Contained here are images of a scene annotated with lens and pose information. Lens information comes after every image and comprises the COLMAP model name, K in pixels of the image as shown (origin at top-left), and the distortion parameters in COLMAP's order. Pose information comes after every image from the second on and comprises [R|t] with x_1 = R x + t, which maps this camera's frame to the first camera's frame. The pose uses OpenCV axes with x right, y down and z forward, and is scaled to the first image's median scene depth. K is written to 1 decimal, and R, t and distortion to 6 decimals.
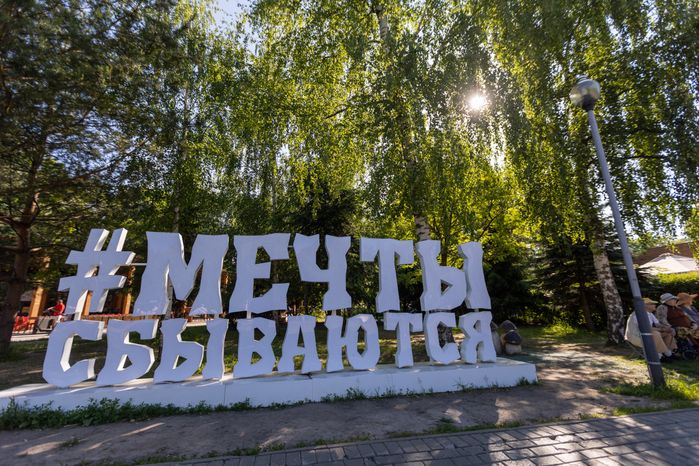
lens RADIAL K [[320.8, 0, 349.5], [0, 320.8, 233.0], [0, 0, 1]] dist [-0.025563, -0.000409]
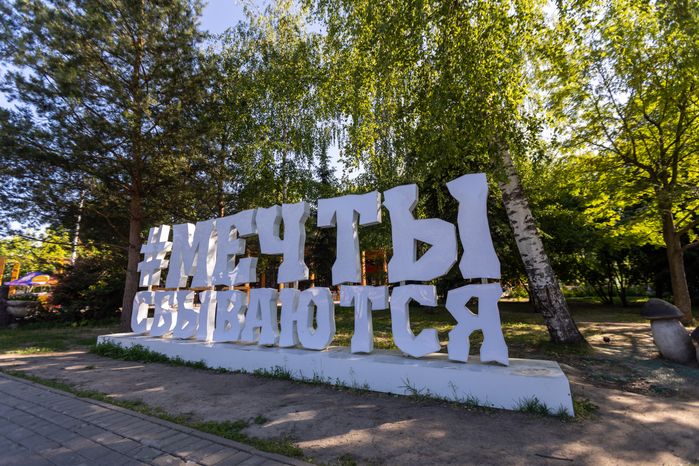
lens RADIAL K [[320.8, 0, 349.5], [0, 320.8, 233.0], [0, 0, 1]] dist [-0.025563, -0.000409]
pose [[0.775073, -0.111035, -0.622040, 0.660943], [0.141317, 0.989964, -0.000627, 0.120215], [0.615867, -0.087419, 0.782985, 0.379633]]
